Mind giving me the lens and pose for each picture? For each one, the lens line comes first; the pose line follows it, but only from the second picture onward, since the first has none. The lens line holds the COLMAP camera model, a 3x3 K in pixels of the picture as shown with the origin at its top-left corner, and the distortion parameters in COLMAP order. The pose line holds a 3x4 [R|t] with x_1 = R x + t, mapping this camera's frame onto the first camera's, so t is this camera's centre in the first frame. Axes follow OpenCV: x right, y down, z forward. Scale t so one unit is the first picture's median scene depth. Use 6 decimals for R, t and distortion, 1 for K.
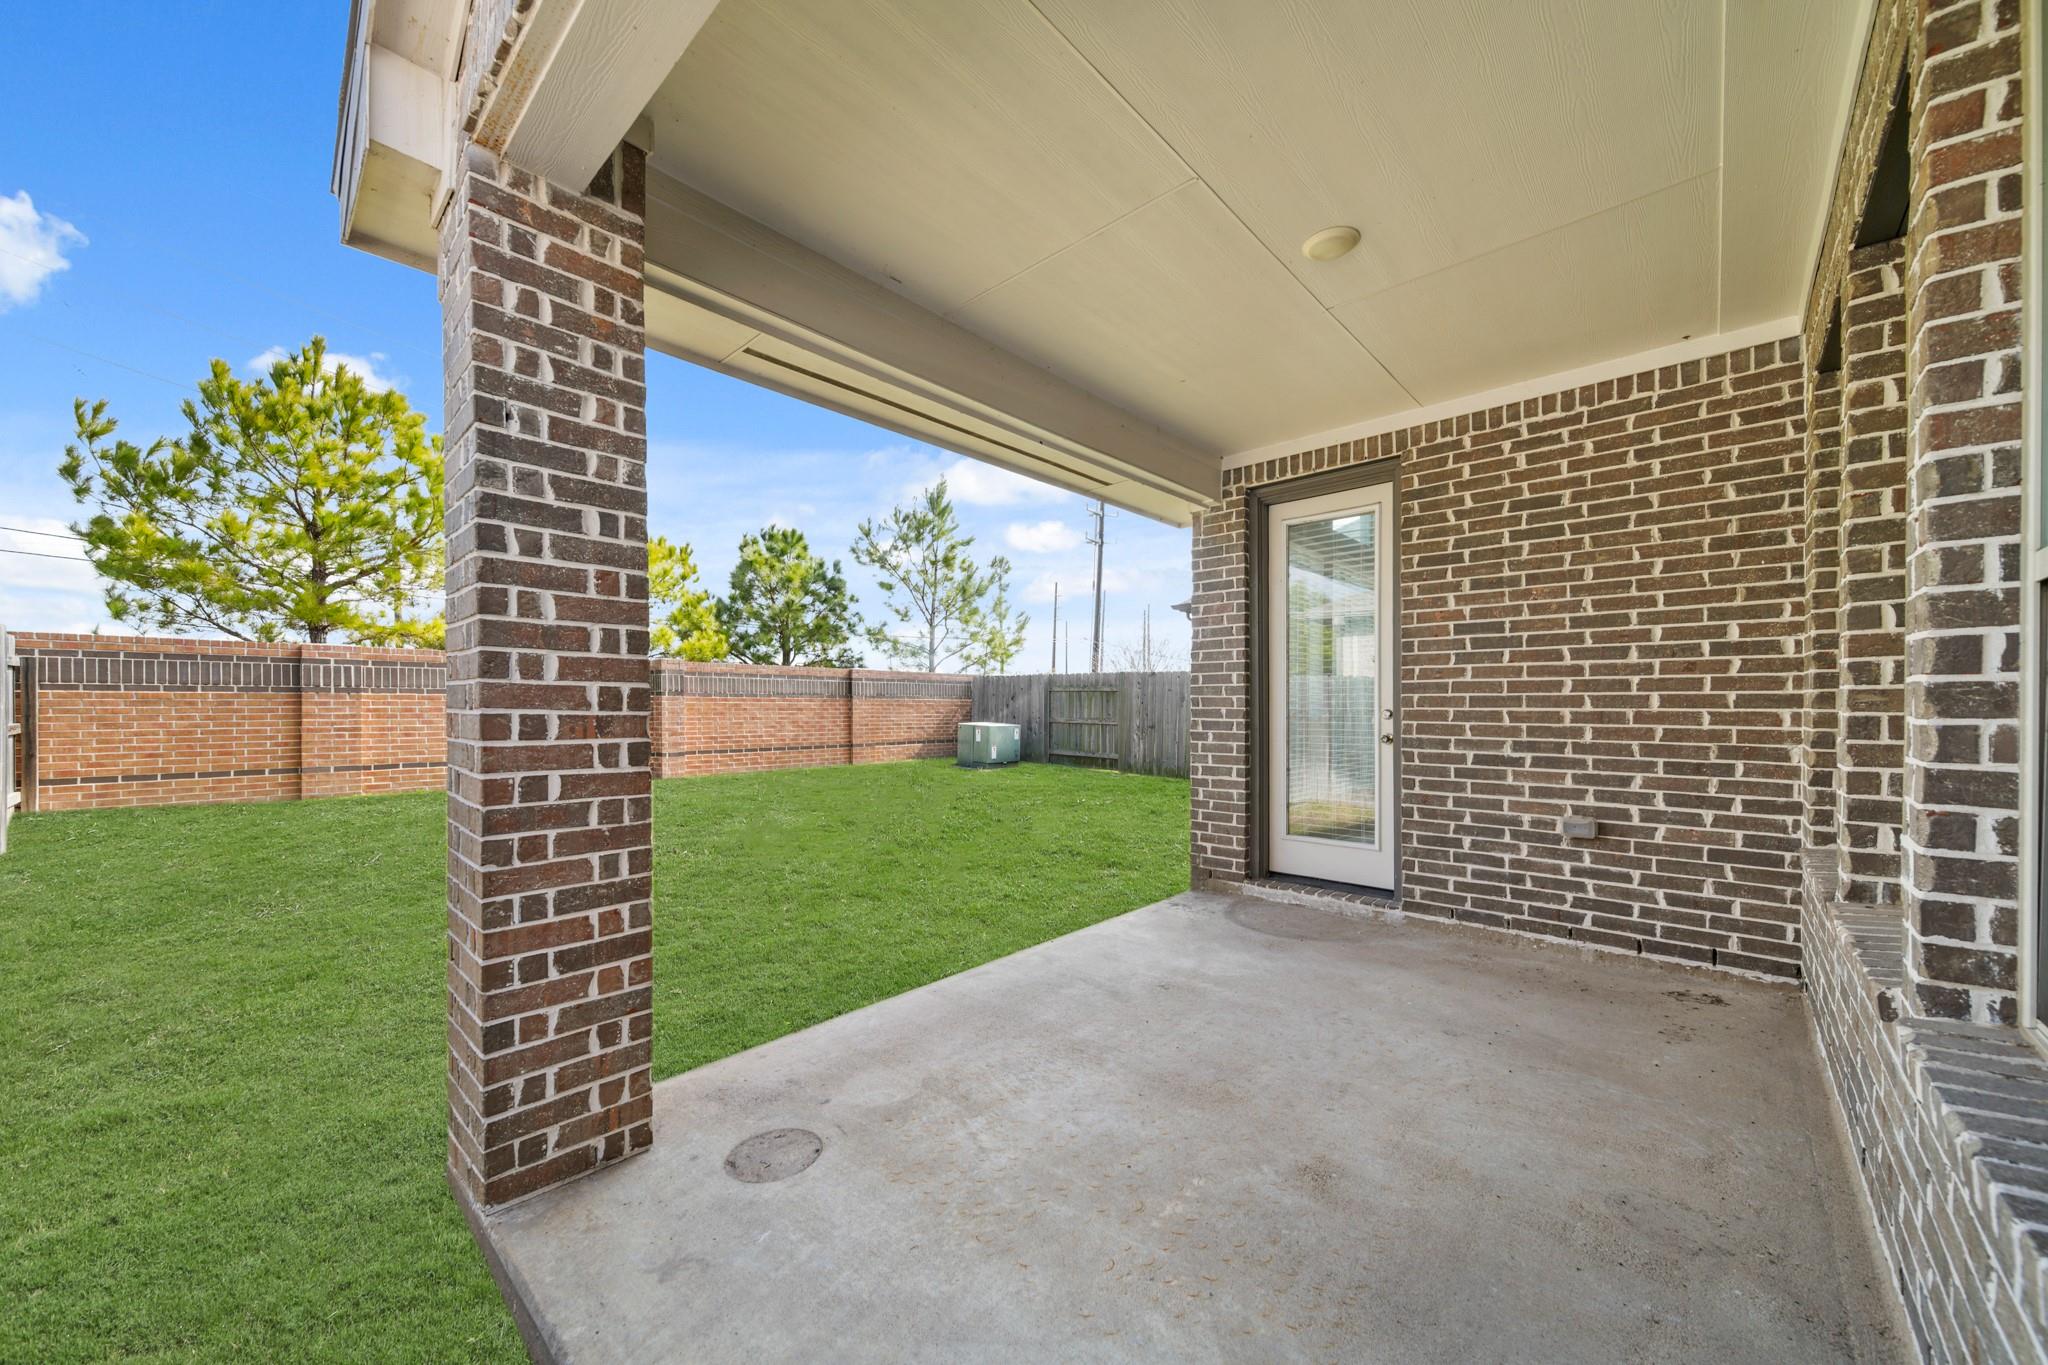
lens RADIAL K [[735.6, 0, 1016.8], [0, 735.6, 684.2], [0, 0, 1]] dist [0.008075, -0.000183]
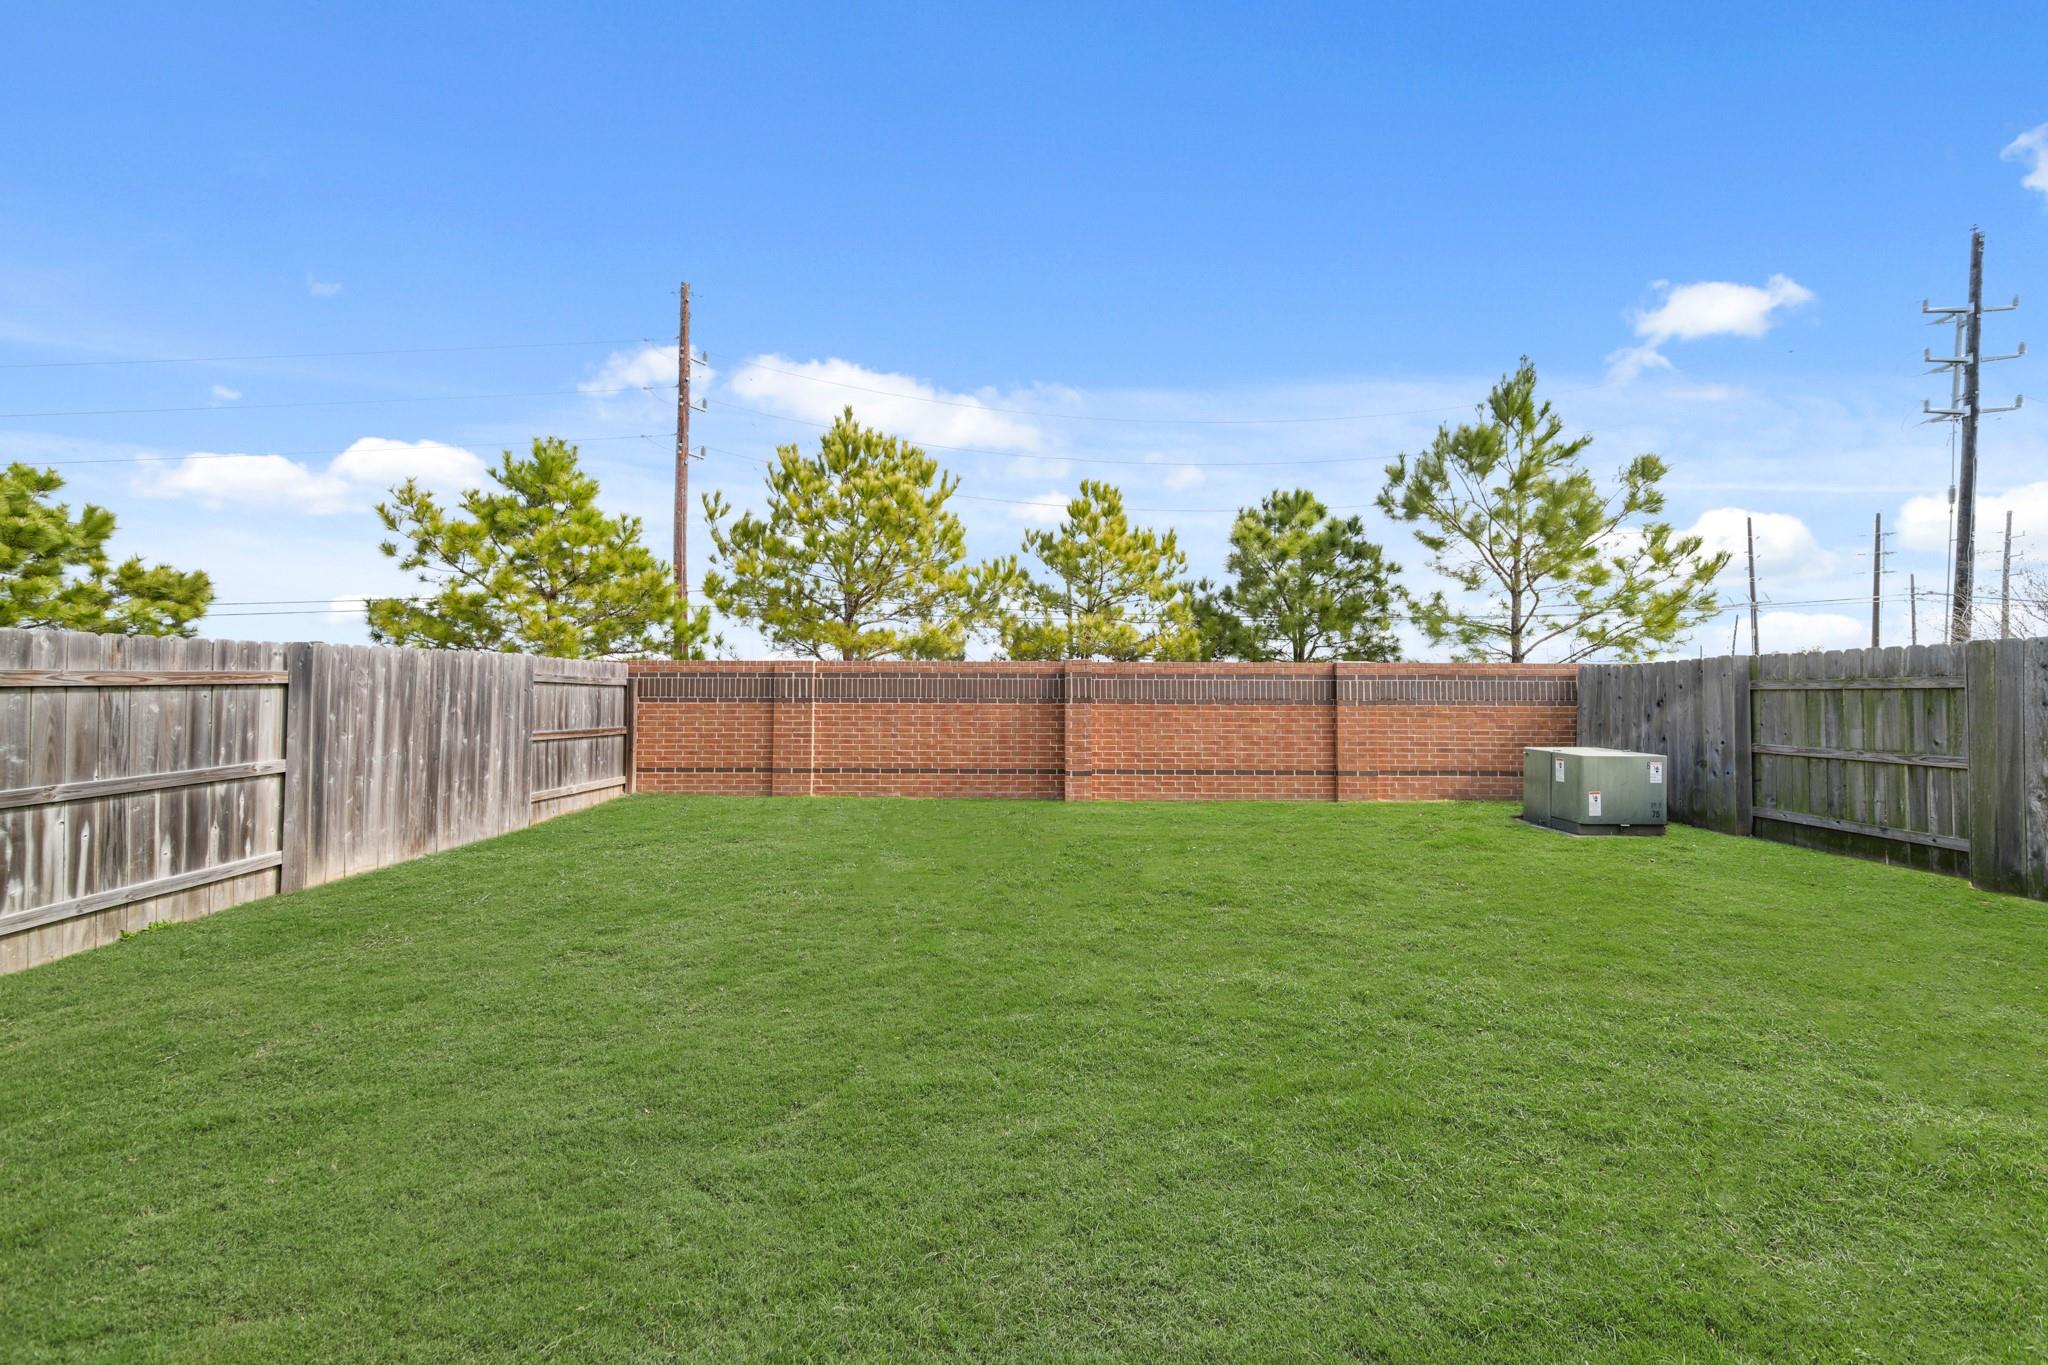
lens RADIAL K [[726.1, 0, 1007.8], [0, 726.1, 669.9], [0, 0, 1]] dist [0.000223, -0.000258]
pose [[0.673782, -0.033528, -0.738169, 0.071406], [0.019263, 0.999428, -0.027811, -0.000691], [0.738679, 0.004519, 0.674043, 0.295953]]
